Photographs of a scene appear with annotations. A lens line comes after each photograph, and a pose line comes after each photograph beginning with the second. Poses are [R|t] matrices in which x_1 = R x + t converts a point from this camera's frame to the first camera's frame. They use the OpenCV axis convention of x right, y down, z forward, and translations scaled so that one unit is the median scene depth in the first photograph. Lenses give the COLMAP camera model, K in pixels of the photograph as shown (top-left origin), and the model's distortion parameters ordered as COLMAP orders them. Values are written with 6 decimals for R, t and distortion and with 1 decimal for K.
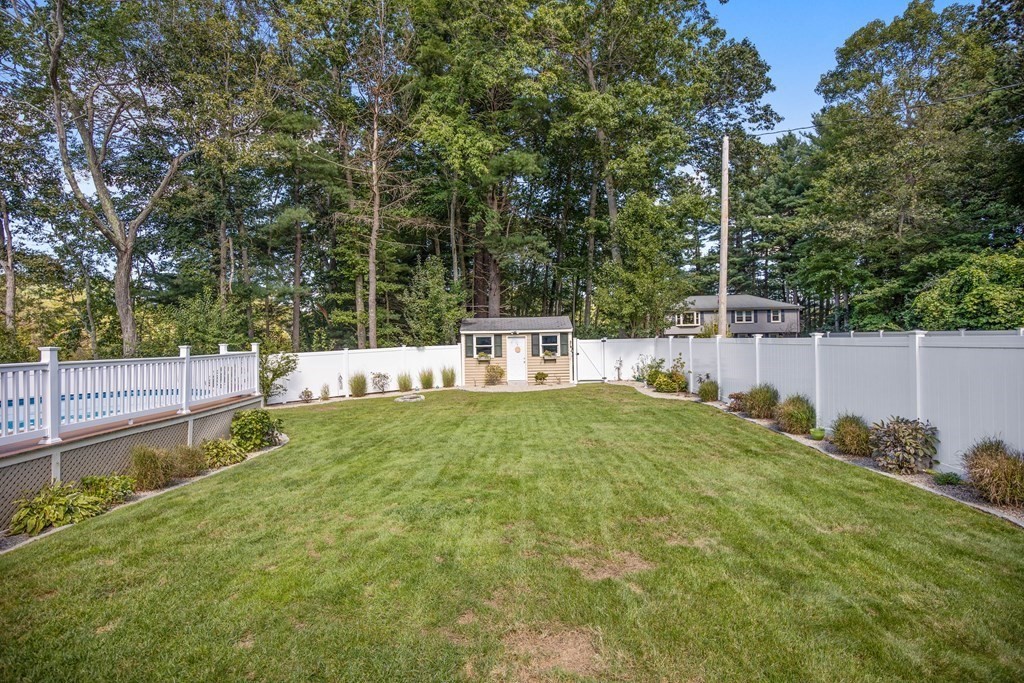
lens RADIAL K [[475.6, 0, 512.0], [0, 475.6, 341.5], [0, 0, 1]] dist [-0.034485, 0.000195]
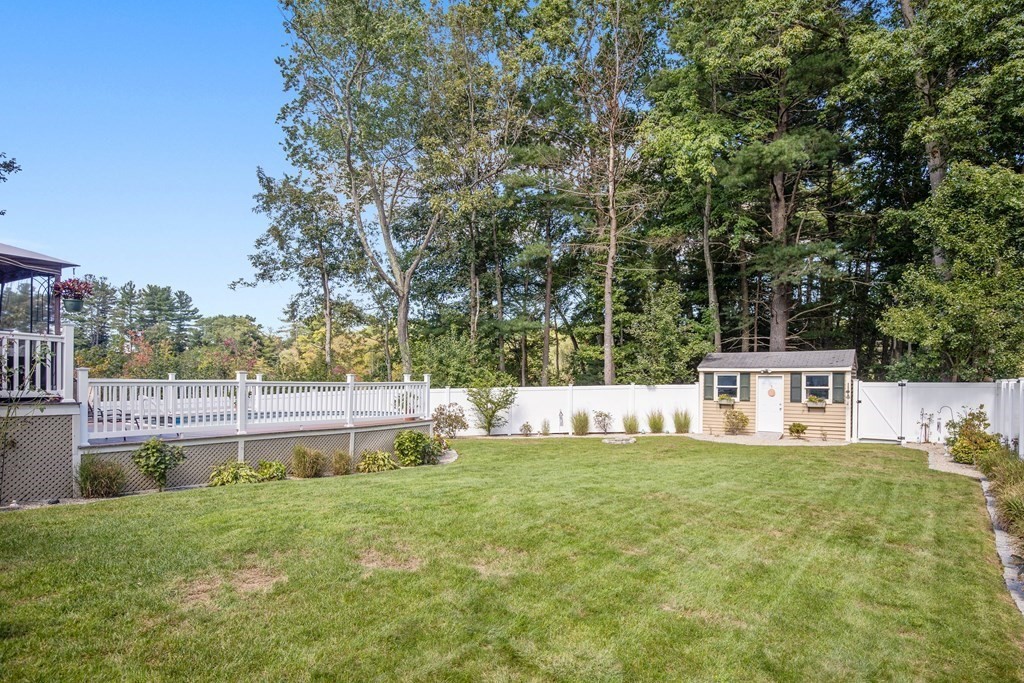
lens RADIAL K [[554.5, 0, 511.8], [0, 554.5, 391.3], [0, 0, 1]] dist [-0.025528, -0.000557]
pose [[0.810222, 0.036352, -0.584995, 0.202674], [-0.026092, 0.999322, 0.025961, 0.002365], [0.585543, -0.005770, 0.810621, 0.013323]]
